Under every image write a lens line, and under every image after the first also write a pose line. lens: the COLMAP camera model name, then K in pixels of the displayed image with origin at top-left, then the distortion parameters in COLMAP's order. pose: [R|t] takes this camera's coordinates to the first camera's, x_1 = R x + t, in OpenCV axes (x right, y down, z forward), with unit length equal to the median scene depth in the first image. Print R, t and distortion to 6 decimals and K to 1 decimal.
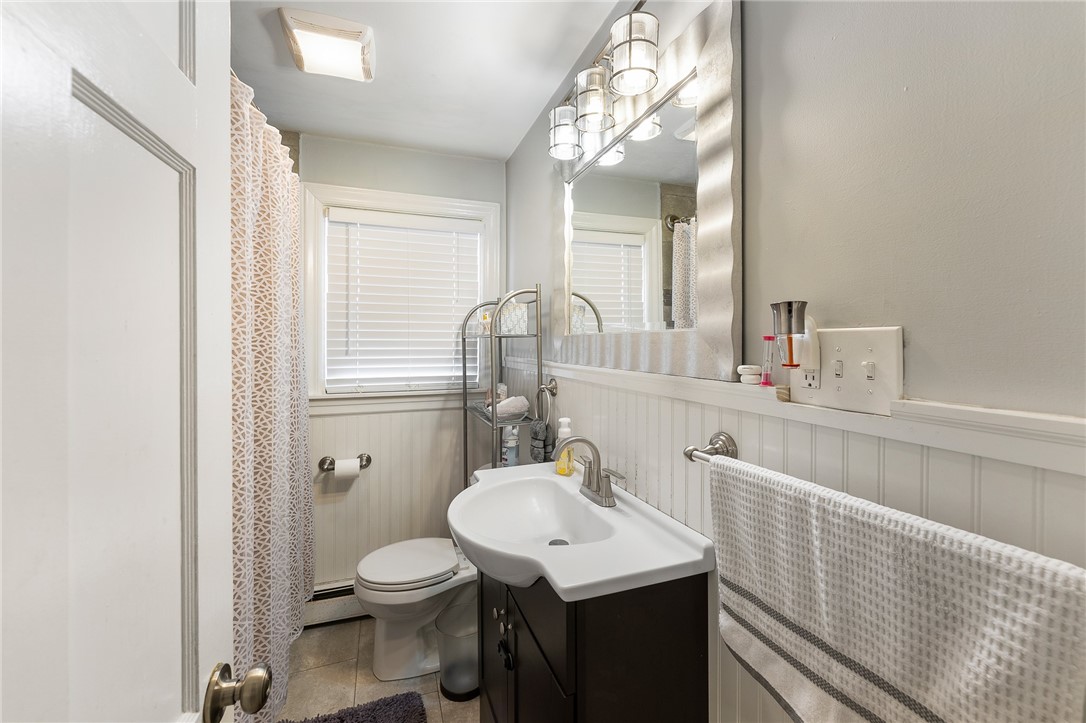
lens RADIAL K [[439.1, 0, 541.7], [0, 439.1, 350.0], [0, 0, 1]] dist [-0.000947, 0.000155]
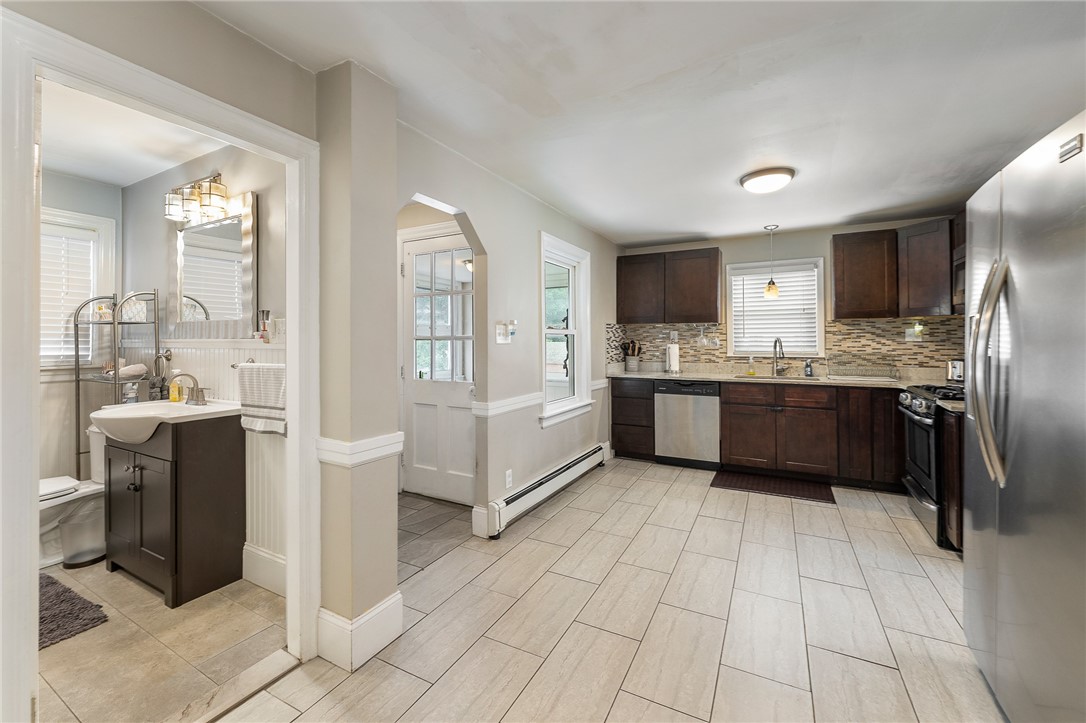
lens RADIAL K [[439.1, 0, 544.2], [0, 439.1, 332.2], [0, 0, 1]] dist [-0.000947, 0.000155]
pose [[0.751721, 0.003146, 0.659474, 0.000902], [0.017014, 0.999563, -0.024162, 0.060376], [-0.659262, 0.029384, 0.751339, -1.031317]]
